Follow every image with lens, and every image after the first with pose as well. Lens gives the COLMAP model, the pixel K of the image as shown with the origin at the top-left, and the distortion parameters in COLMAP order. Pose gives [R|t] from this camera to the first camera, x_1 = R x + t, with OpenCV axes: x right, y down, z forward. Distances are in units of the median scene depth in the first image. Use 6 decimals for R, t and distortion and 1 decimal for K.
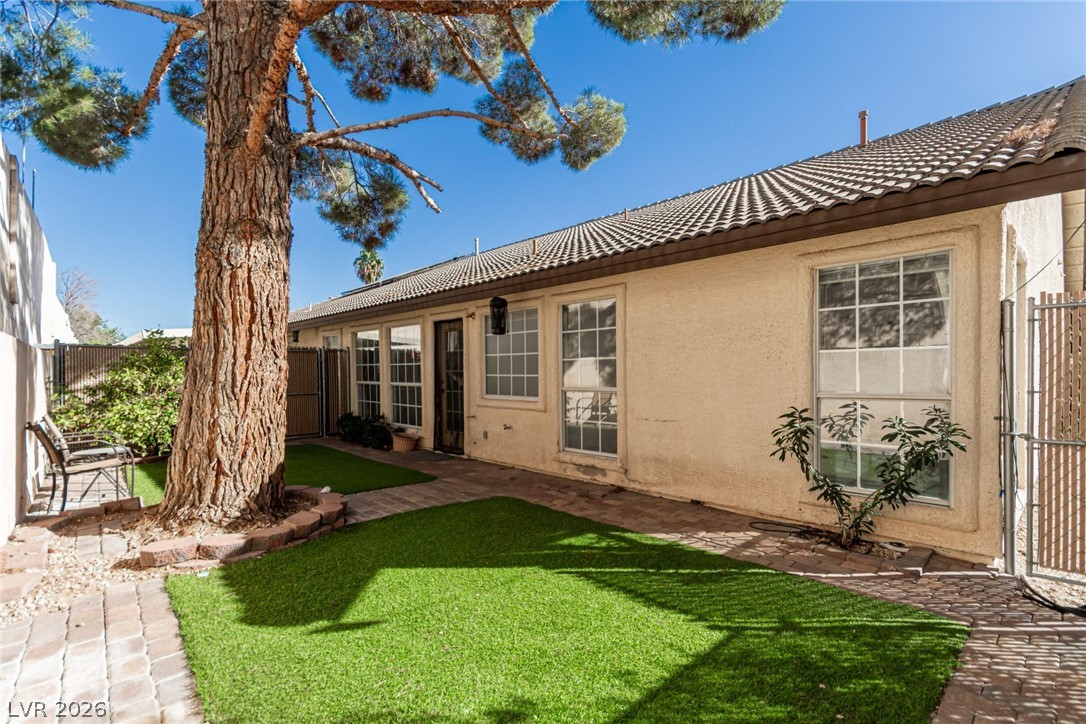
lens RADIAL K [[511.5, 0, 548.1], [0, 511.5, 363.6], [0, 0, 1]] dist [0.002950, 0.001059]
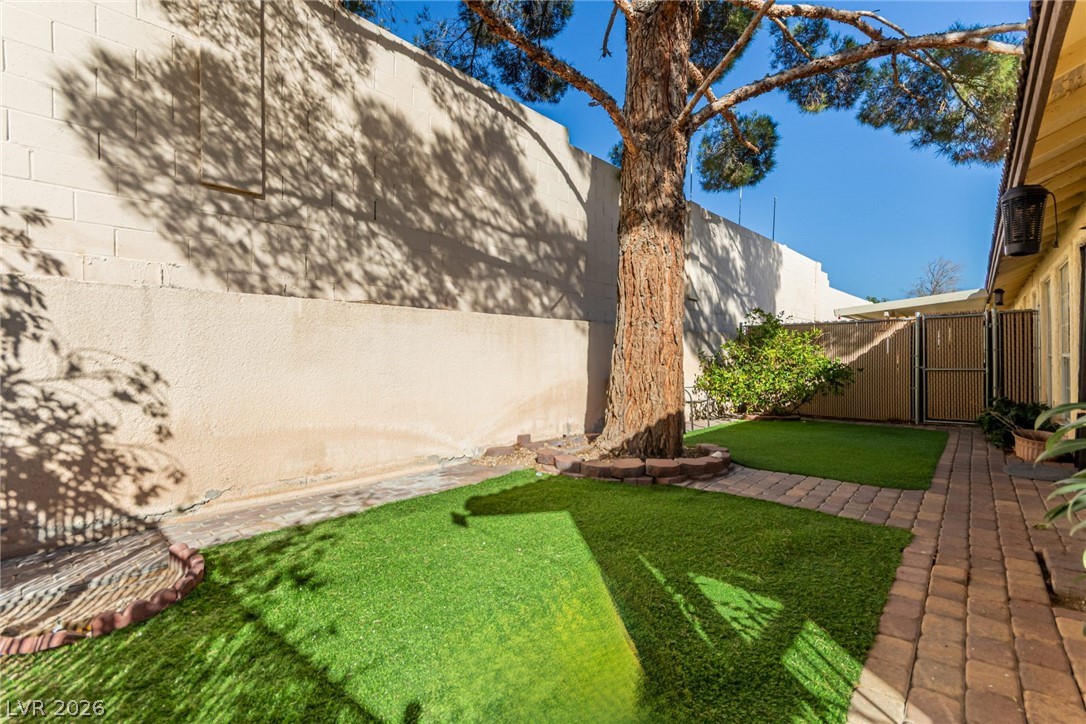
lens RADIAL K [[501.7, 0, 543.0], [0, 501.7, 362.0], [0, 0, 1]] dist [0.000730, 0.000726]
pose [[0.101954, 0.008107, -0.994756, 0.614613], [0.027576, 0.999559, 0.010972, 0.063221], [0.994407, -0.028550, 0.101685, 0.725797]]
